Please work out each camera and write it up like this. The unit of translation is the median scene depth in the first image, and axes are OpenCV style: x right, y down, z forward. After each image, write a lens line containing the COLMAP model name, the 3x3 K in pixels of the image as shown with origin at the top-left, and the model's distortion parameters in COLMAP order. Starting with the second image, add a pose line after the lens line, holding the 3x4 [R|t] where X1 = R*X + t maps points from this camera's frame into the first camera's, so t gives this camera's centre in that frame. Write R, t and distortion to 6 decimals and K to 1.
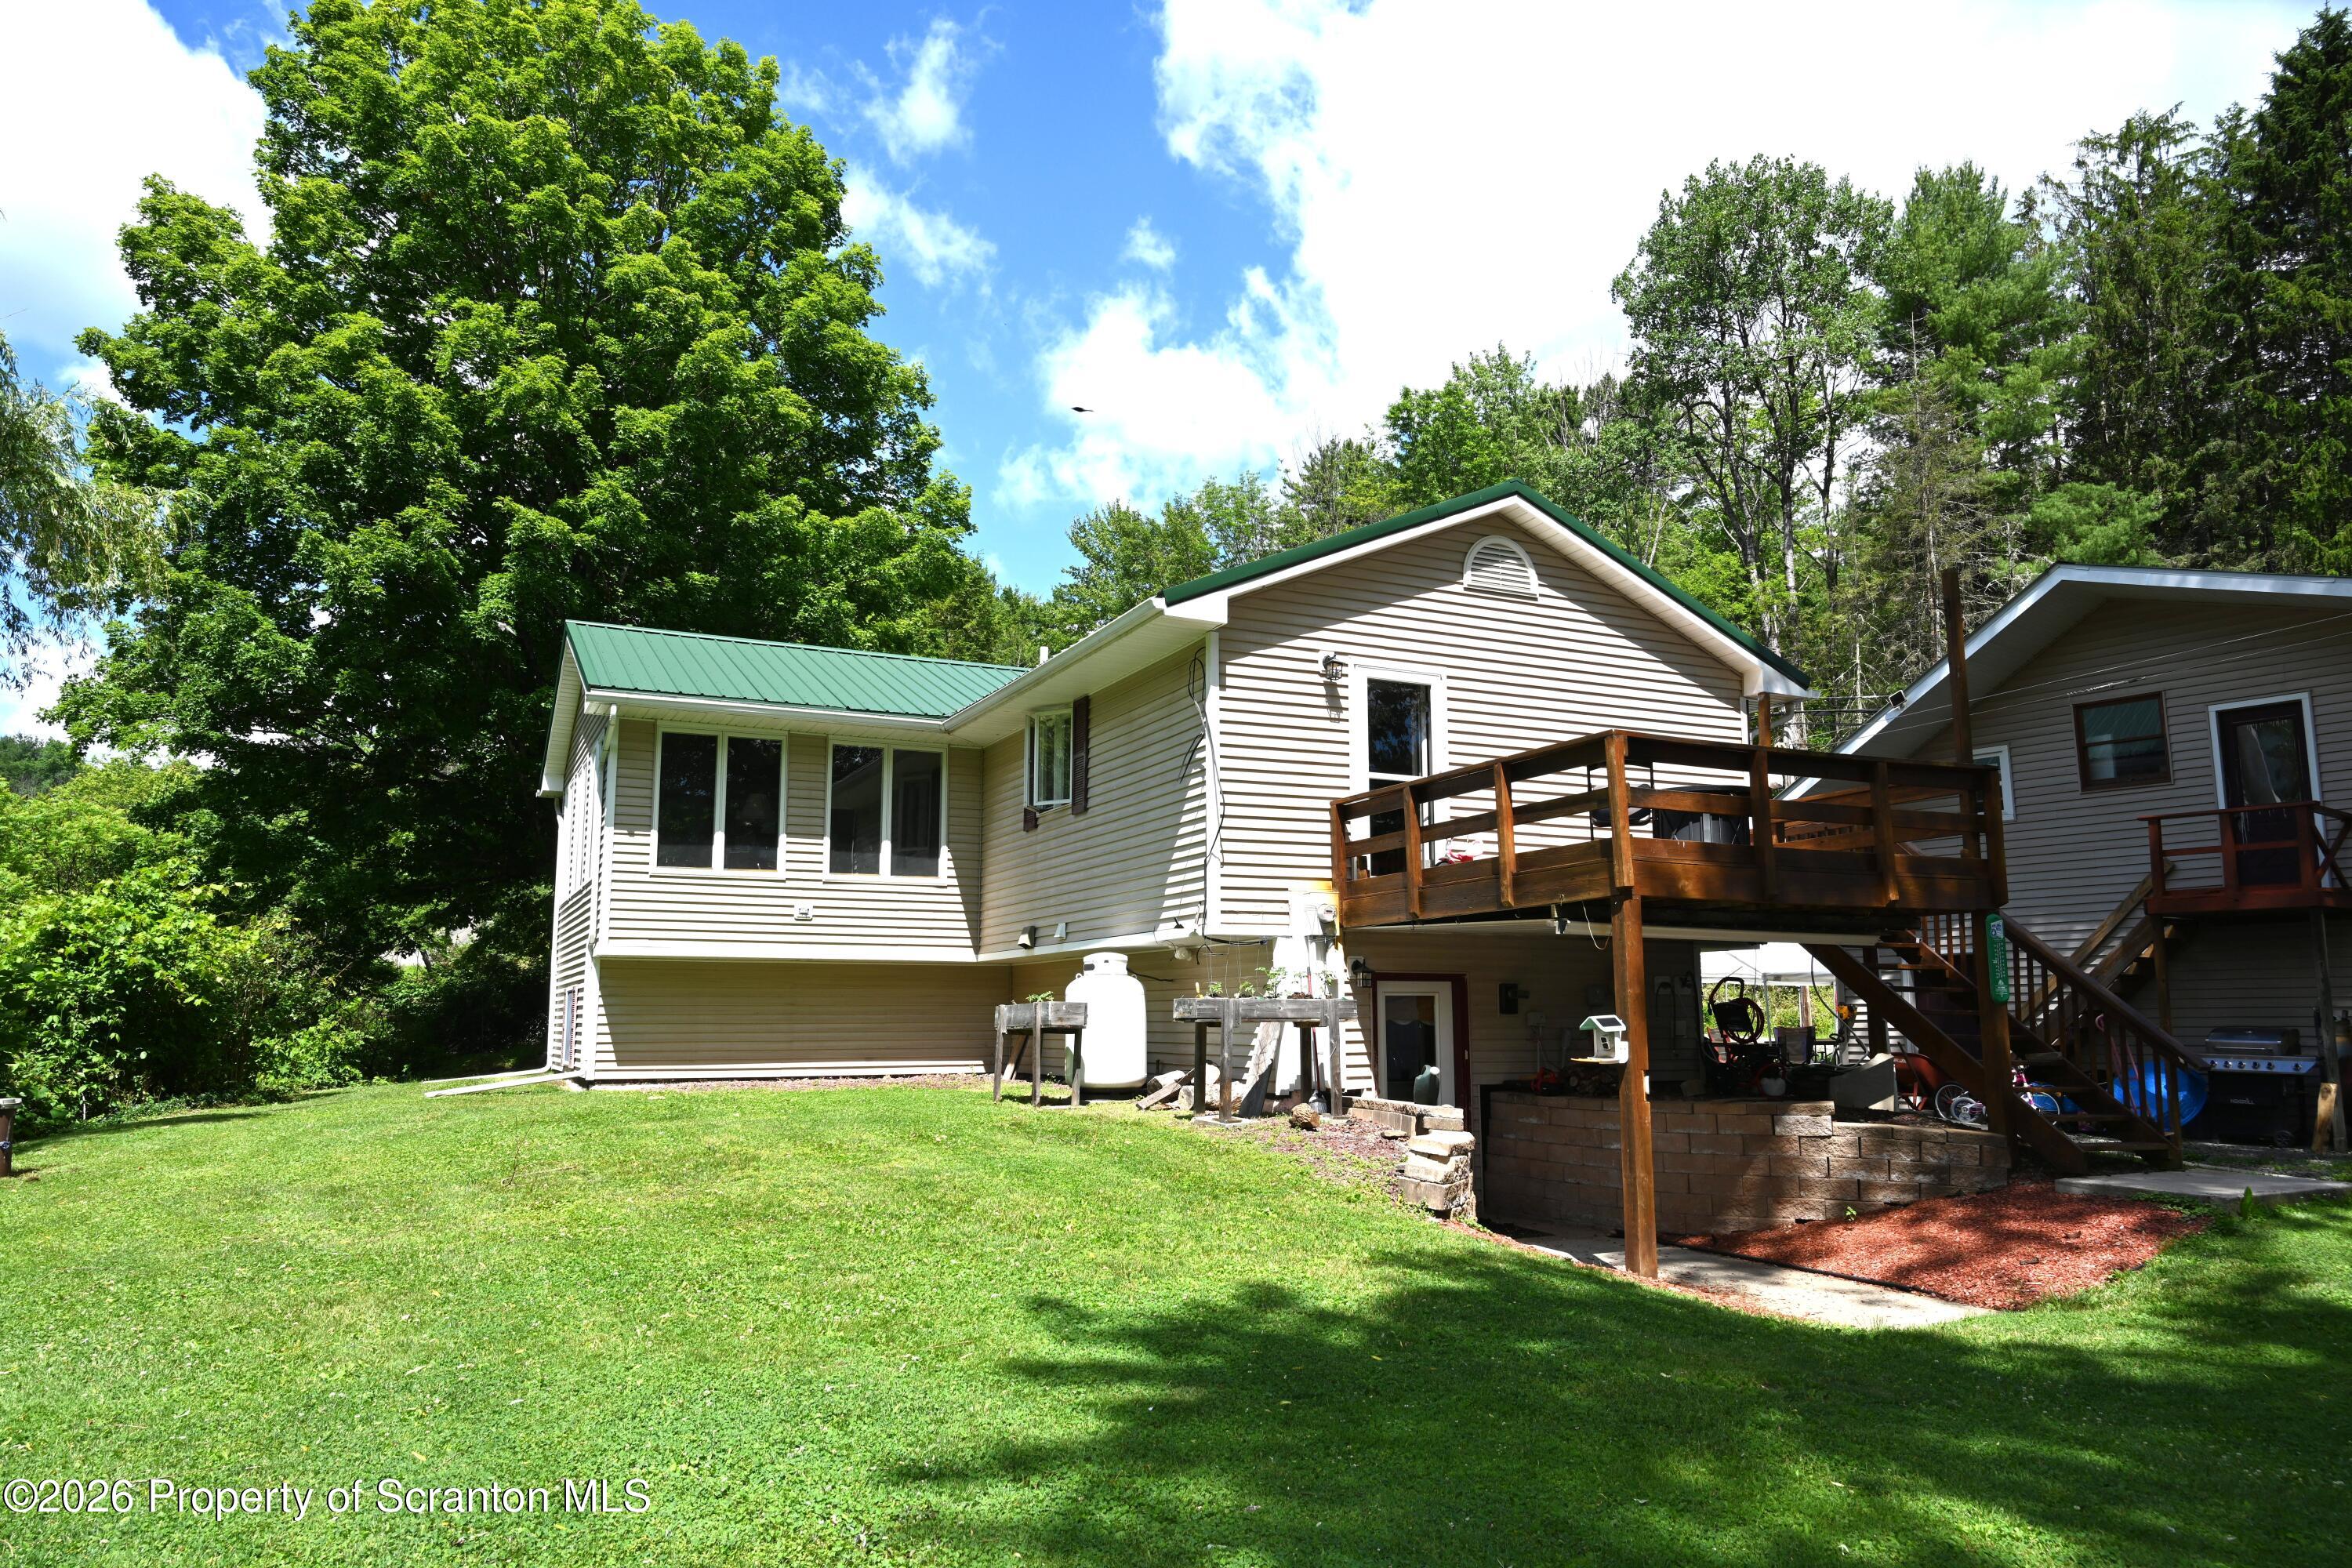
lens RADIAL K [[1576.0, 0, 1170.5], [0, 1576.0, 802.5], [0, 0, 1]] dist [-0.009819, 0.002217]
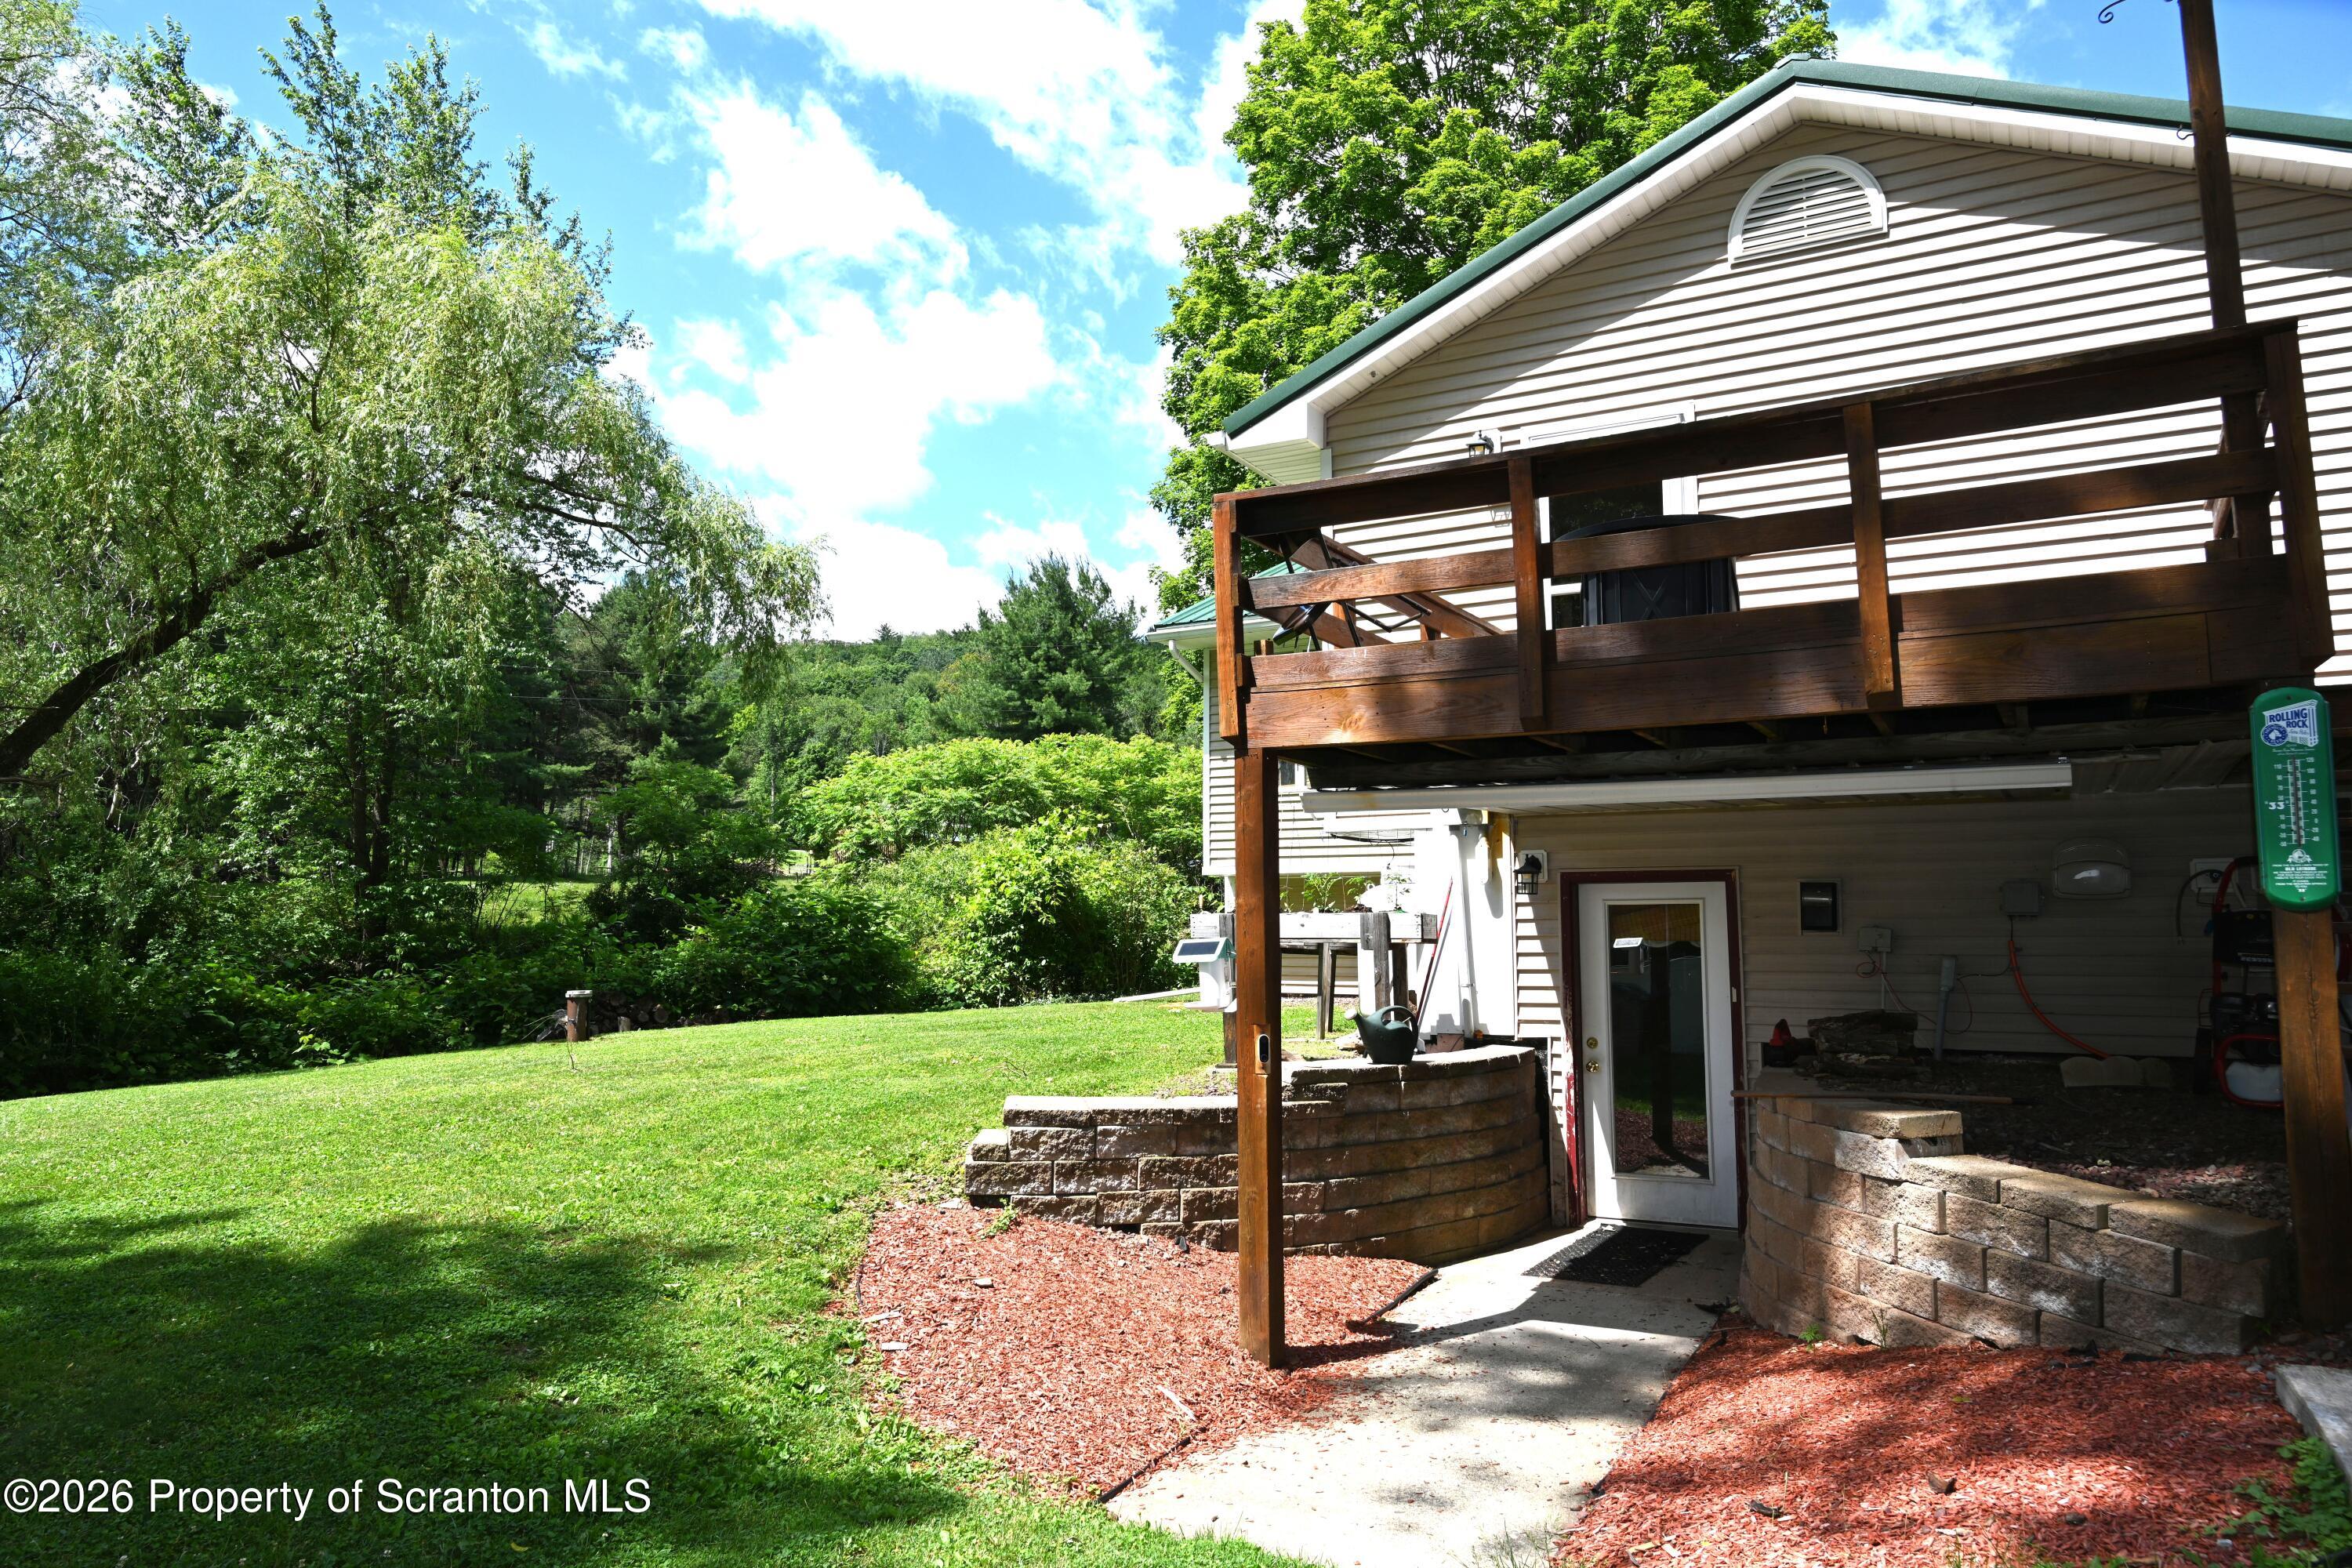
lens RADIAL K [[1576.0, 0, 1172.3], [0, 1576.0, 780.3], [0, 0, 1]] dist [-0.009819, 0.002217]
pose [[0.553682, -0.079706, -0.828905, 0.491754], [0.115216, 0.993167, -0.018541, 0.048495], [0.824719, -0.085237, 0.559082, 0.378505]]
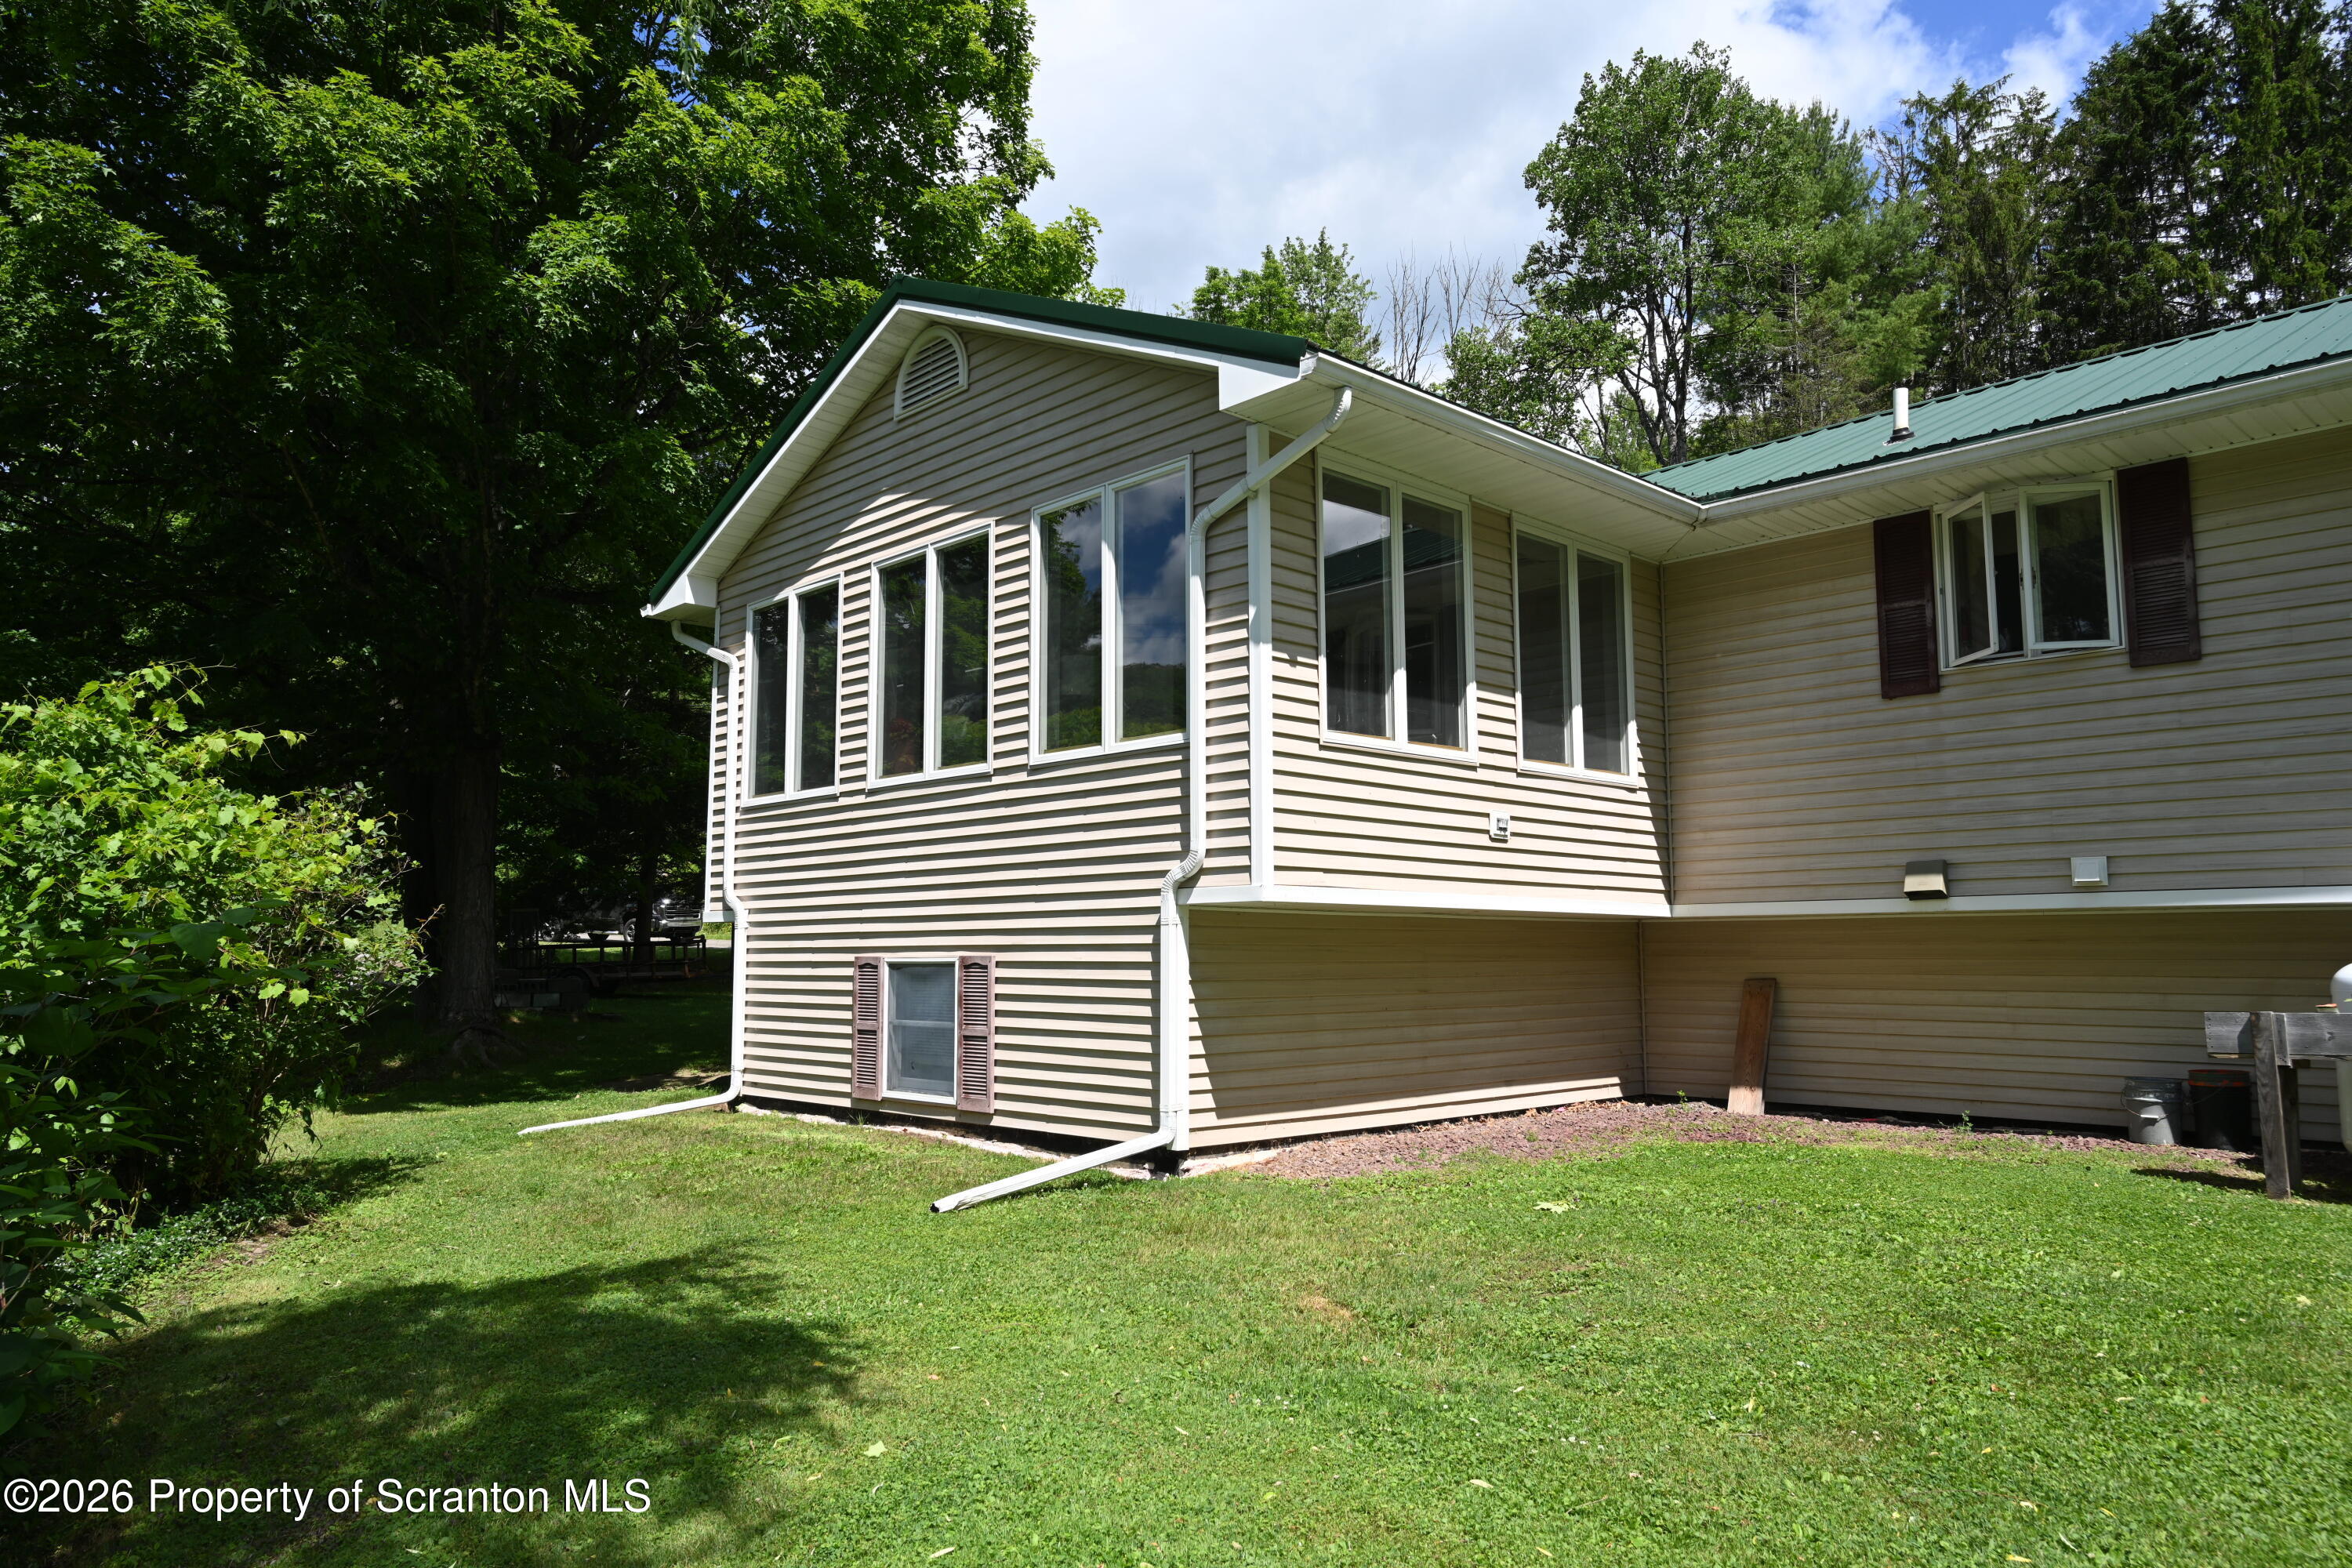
lens RADIAL K [[1576.0, 0, 1156.2], [0, 1576.0, 773.3], [0, 0, 1]] dist [-0.009819, 0.002217]
pose [[0.955025, 0.037490, 0.294147, -0.518081], [-0.044532, 0.998859, 0.017277, 0.047546], [-0.293164, -0.029599, 0.955604, 0.517619]]
